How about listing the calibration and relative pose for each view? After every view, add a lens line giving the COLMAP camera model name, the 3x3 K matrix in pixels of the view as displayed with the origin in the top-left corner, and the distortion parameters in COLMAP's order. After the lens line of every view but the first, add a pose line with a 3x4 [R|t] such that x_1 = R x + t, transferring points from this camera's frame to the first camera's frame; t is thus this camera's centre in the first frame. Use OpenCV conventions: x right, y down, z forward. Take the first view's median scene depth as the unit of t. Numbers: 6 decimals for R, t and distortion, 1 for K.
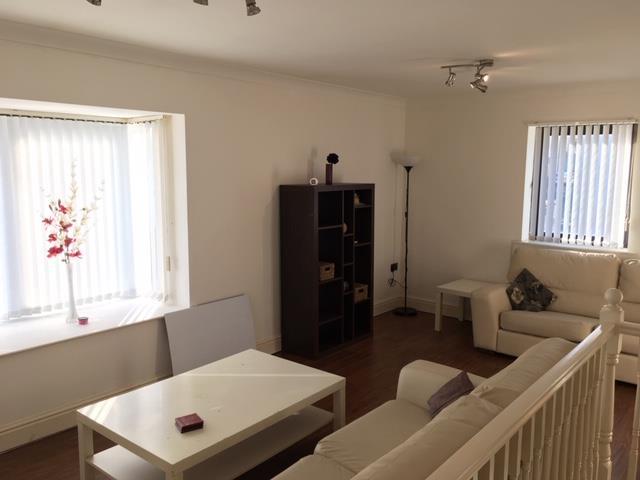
lens RADIAL K [[545.7, 0, 318.5], [0, 545.7, 244.2], [0, 0, 1]] dist [0.029322, -0.037037]
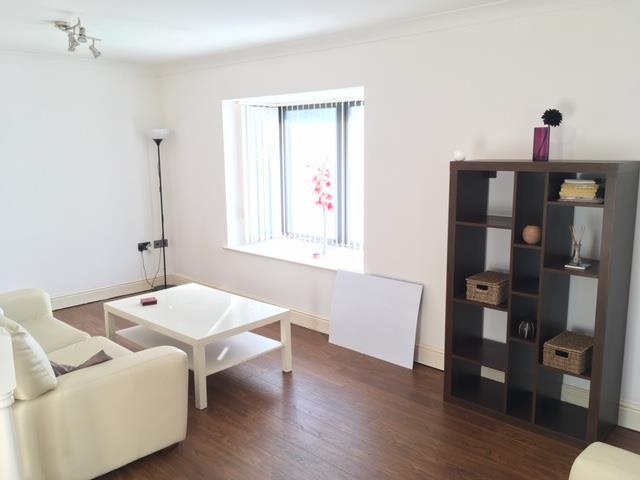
lens RADIAL K [[545.7, 0, 318.5], [0, 545.7, 235.4], [0, 0, 1]] dist [0.029322, -0.037037]
pose [[-0.069399, 0.166695, -0.983563, 0.678856], [-0.123520, 0.976918, 0.174284, -0.109130], [0.989912, 0.133585, -0.047207, 0.817934]]
